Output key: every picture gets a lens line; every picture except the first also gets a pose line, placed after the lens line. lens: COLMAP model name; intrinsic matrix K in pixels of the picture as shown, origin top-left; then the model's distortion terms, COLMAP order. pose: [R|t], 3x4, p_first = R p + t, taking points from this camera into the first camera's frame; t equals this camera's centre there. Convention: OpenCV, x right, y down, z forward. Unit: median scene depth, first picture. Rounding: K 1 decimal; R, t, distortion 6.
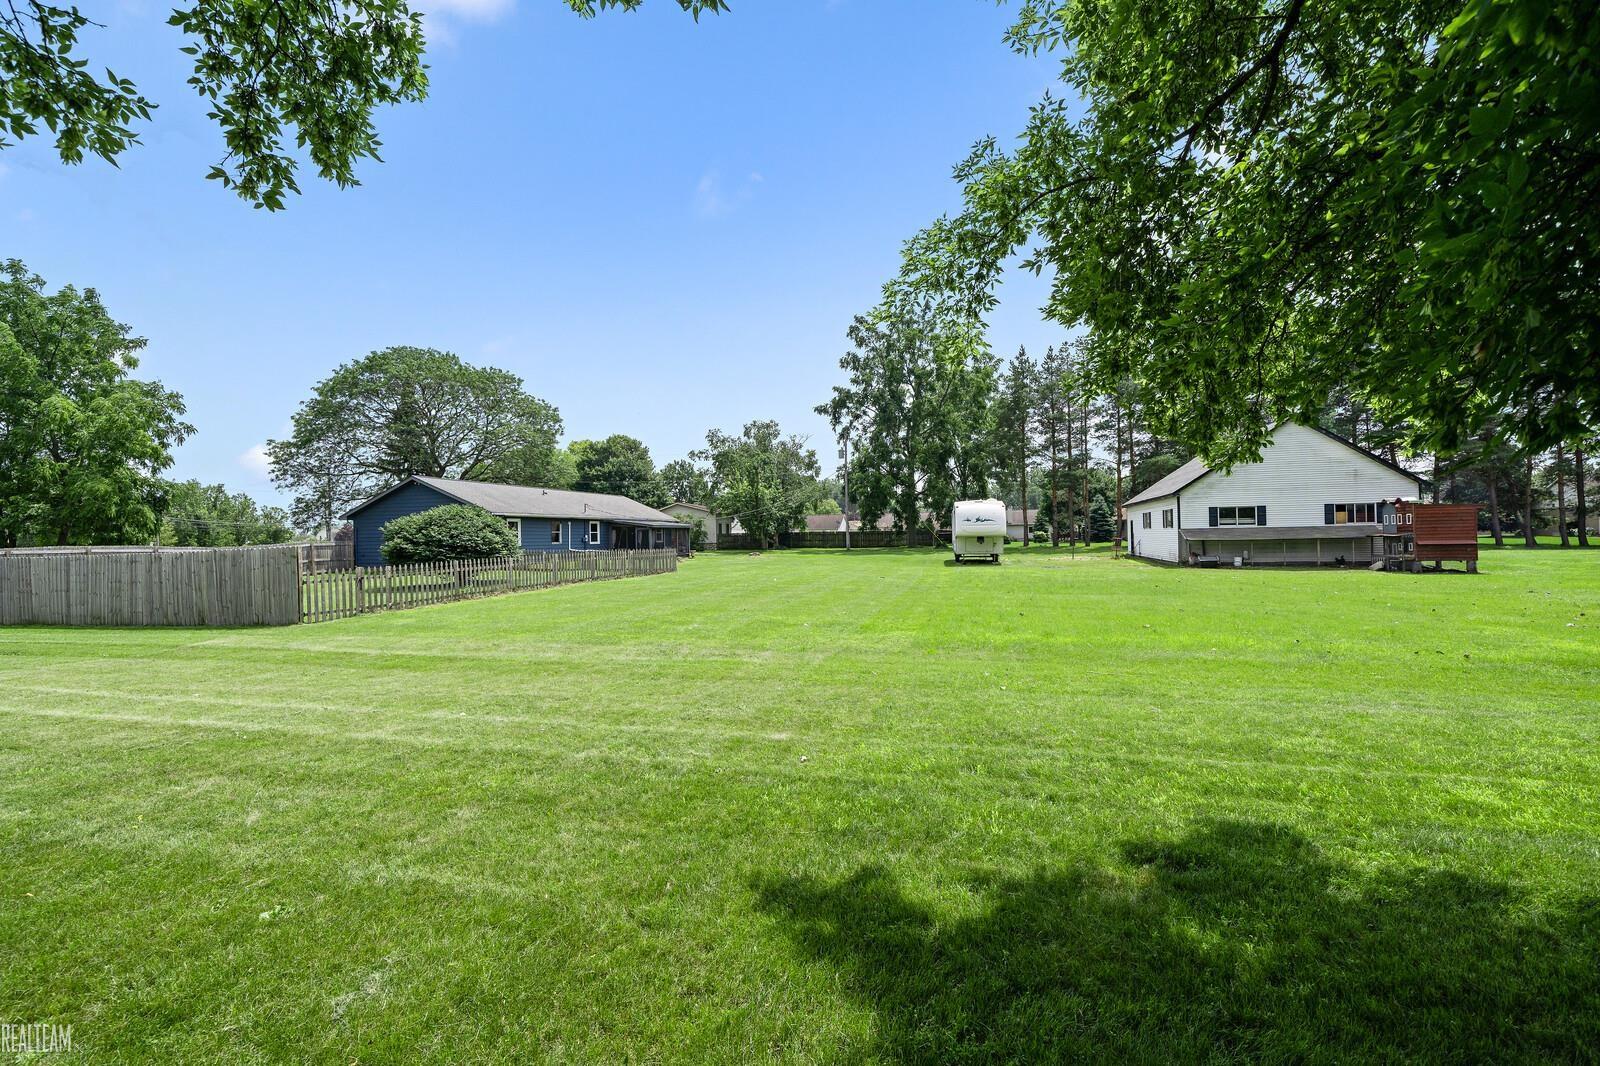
lens RADIAL K [[755.7, 0, 800.0], [0, 755.7, 533.0], [0, 0, 1]] dist [-0.000560, 0.000034]
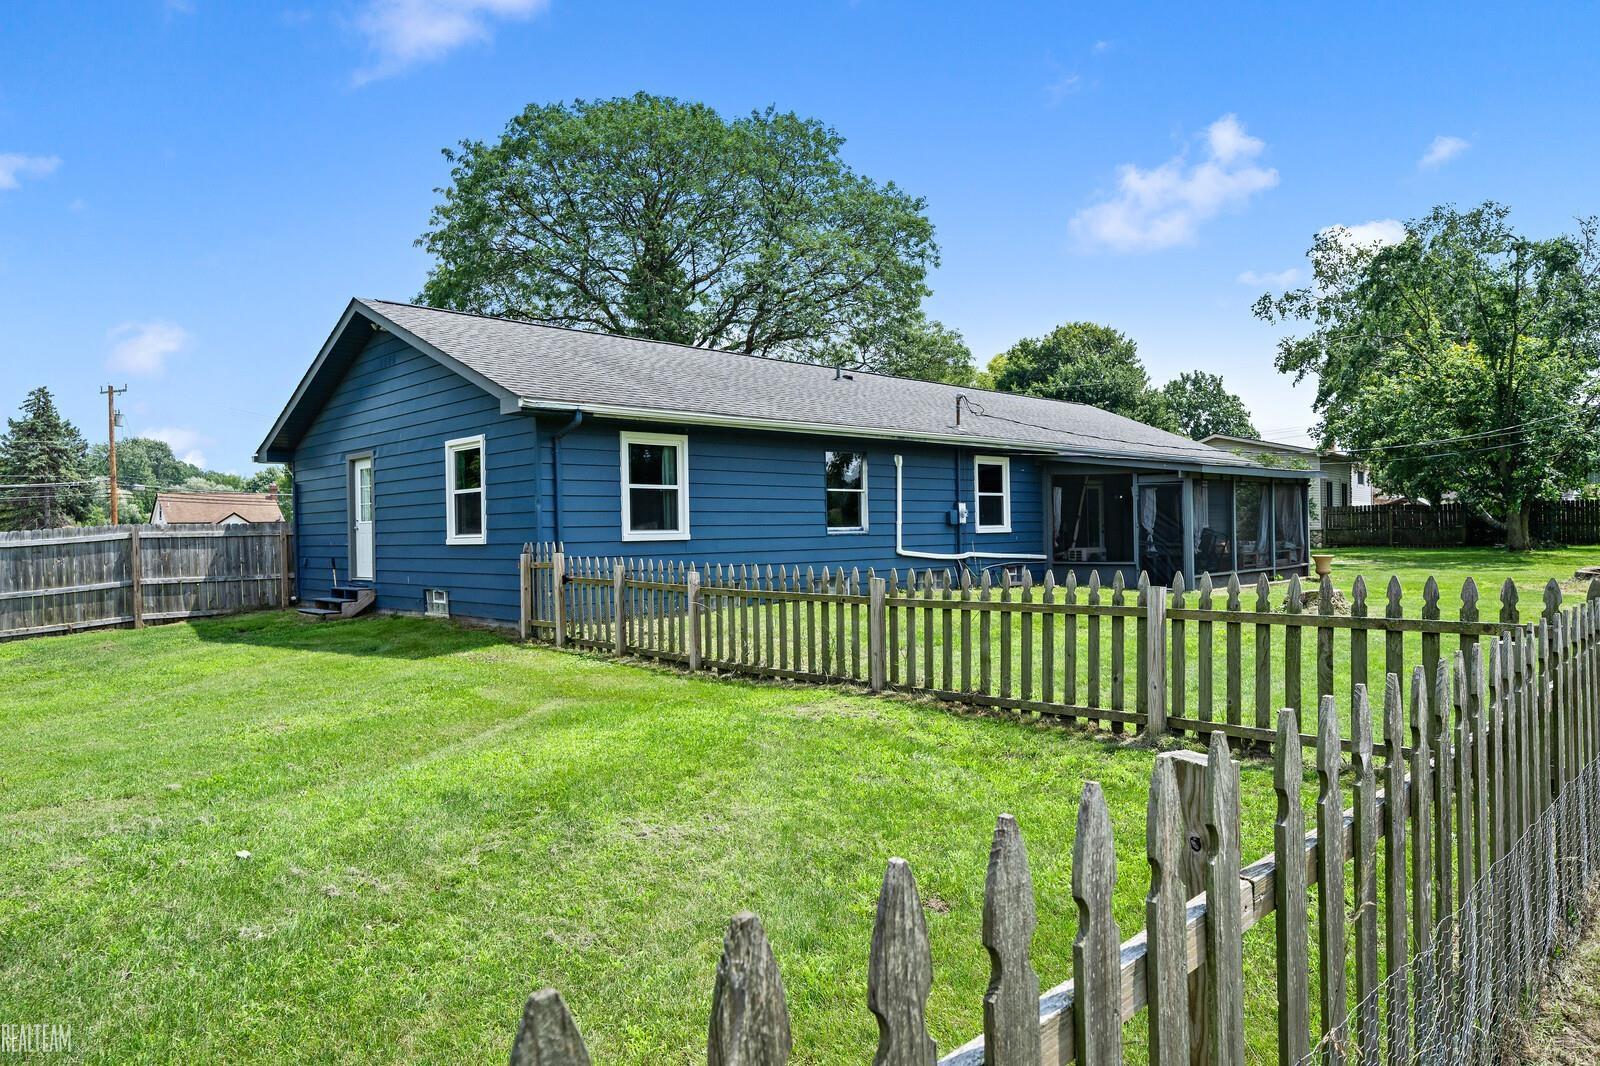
lens RADIAL K [[1025.9, 0, 800.0], [0, 1025.9, 533.0], [0, 0, 1]] dist [0.003121, 0.000946]
pose [[0.877968, 0.001080, -0.478717, -0.143956], [0.006465, 0.999880, 0.014112, 0.008464], [0.478675, -0.015485, 0.877856, 0.606024]]
